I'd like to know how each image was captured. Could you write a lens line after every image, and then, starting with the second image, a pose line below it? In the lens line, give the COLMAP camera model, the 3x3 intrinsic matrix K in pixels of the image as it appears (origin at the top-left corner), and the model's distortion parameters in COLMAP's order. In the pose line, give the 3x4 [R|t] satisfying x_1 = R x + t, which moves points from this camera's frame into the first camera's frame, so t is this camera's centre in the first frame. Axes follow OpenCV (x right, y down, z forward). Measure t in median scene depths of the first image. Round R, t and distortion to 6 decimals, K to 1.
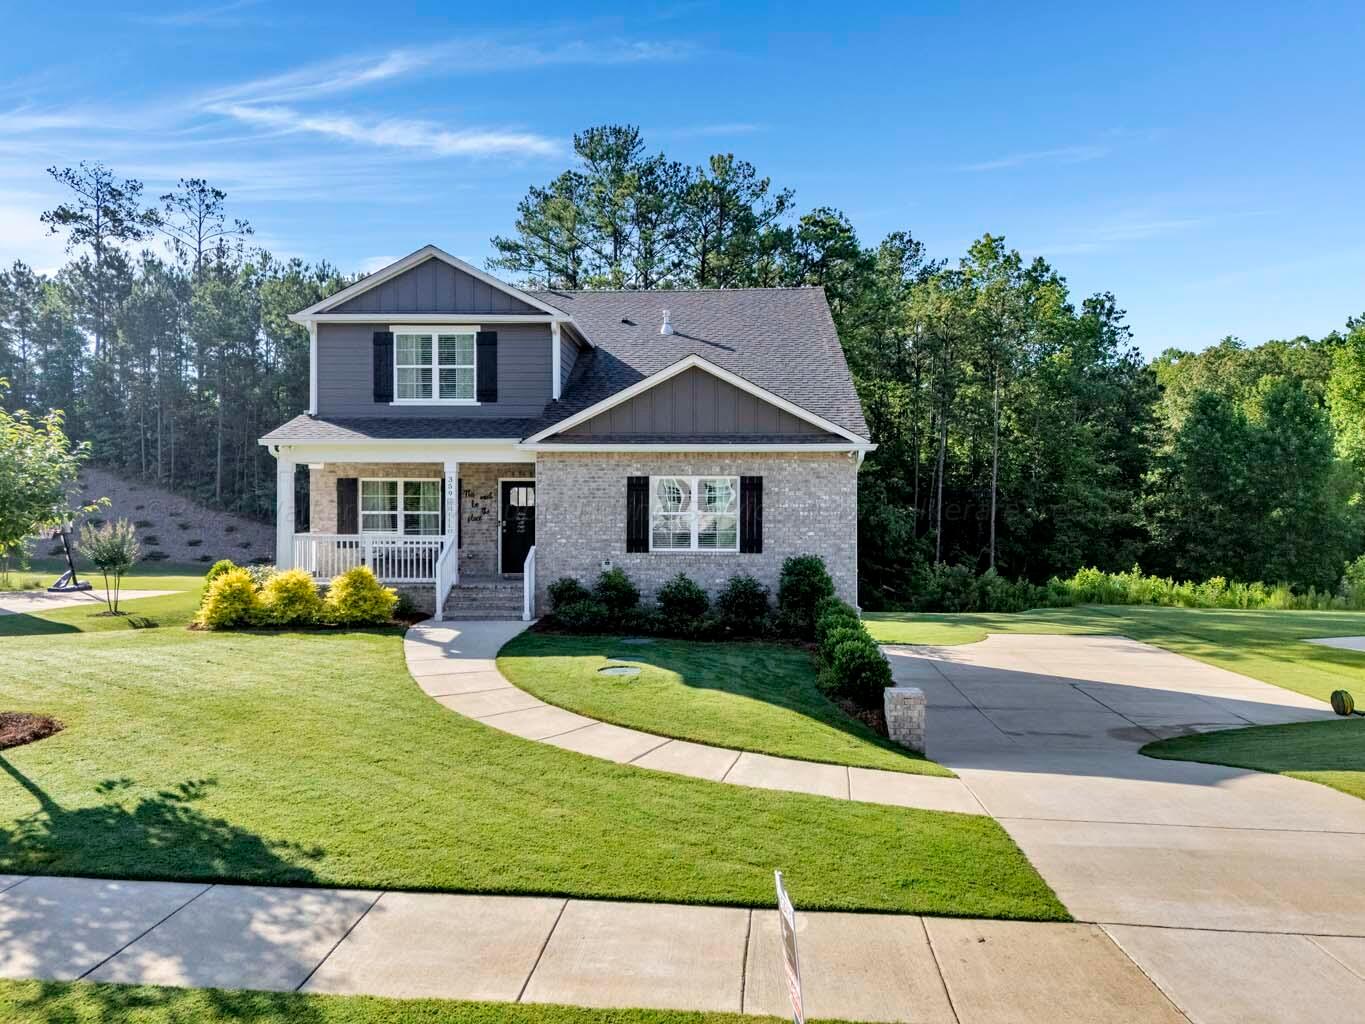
lens RADIAL K [[1006.9, 0, 682.5], [0, 1006.9, 512.0], [0, 0, 1]] dist [0.068862, -0.006508]
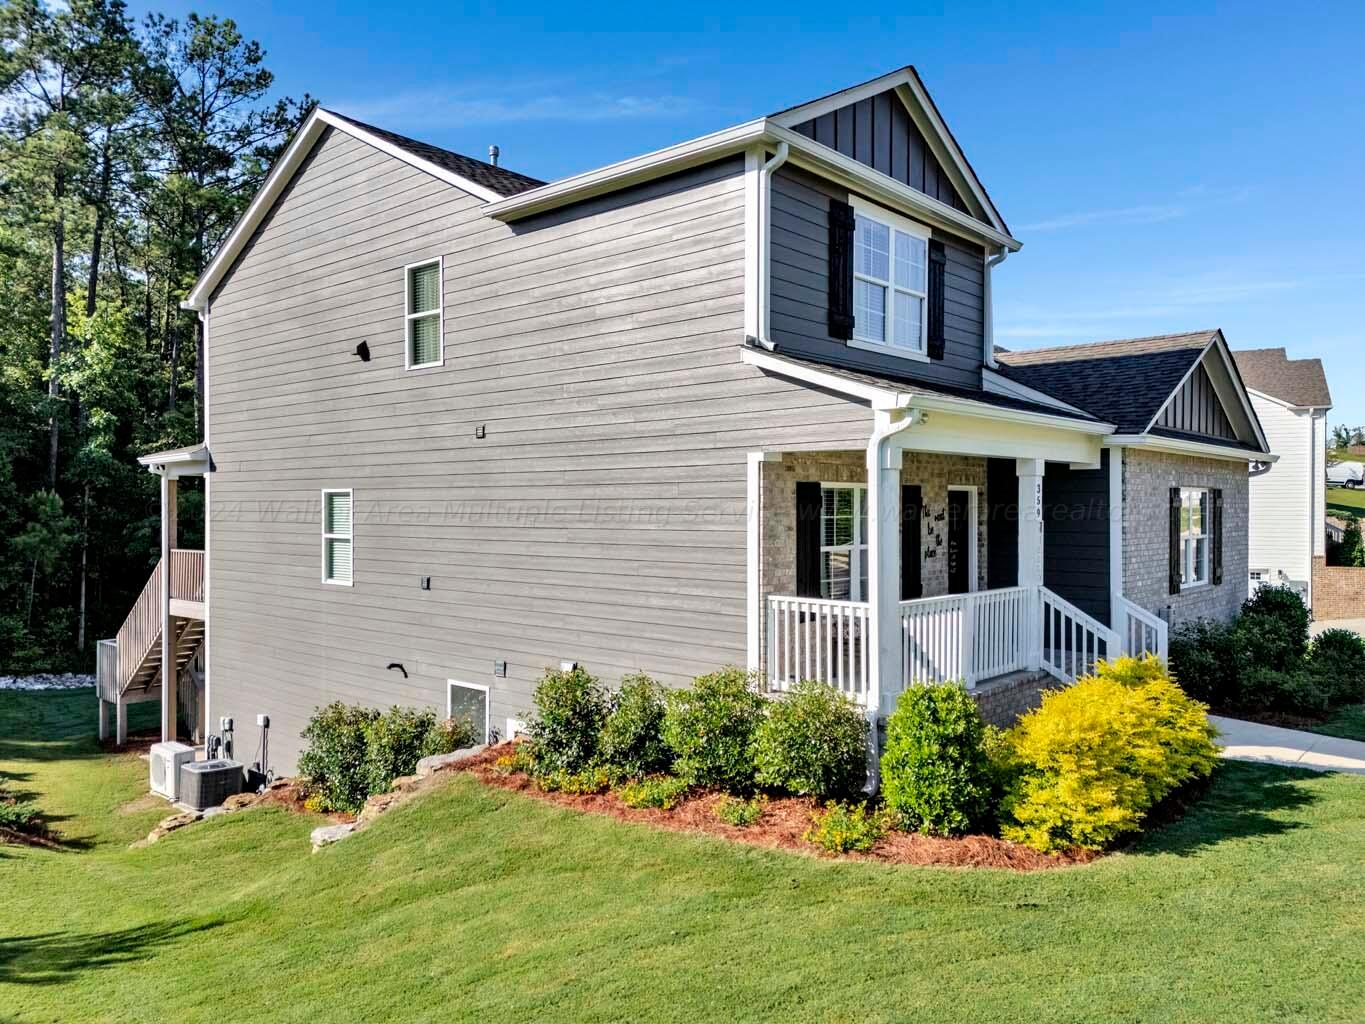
lens RADIAL K [[998.1, 0, 690.7], [0, 998.1, 511.7], [0, 0, 1]] dist [0.096791, -0.002129]
pose [[0.602314, -0.013635, 0.798143, -0.754532], [0.005009, 0.999899, 0.013302, -0.025262], [-0.798243, -0.004014, 0.602322, 0.742910]]
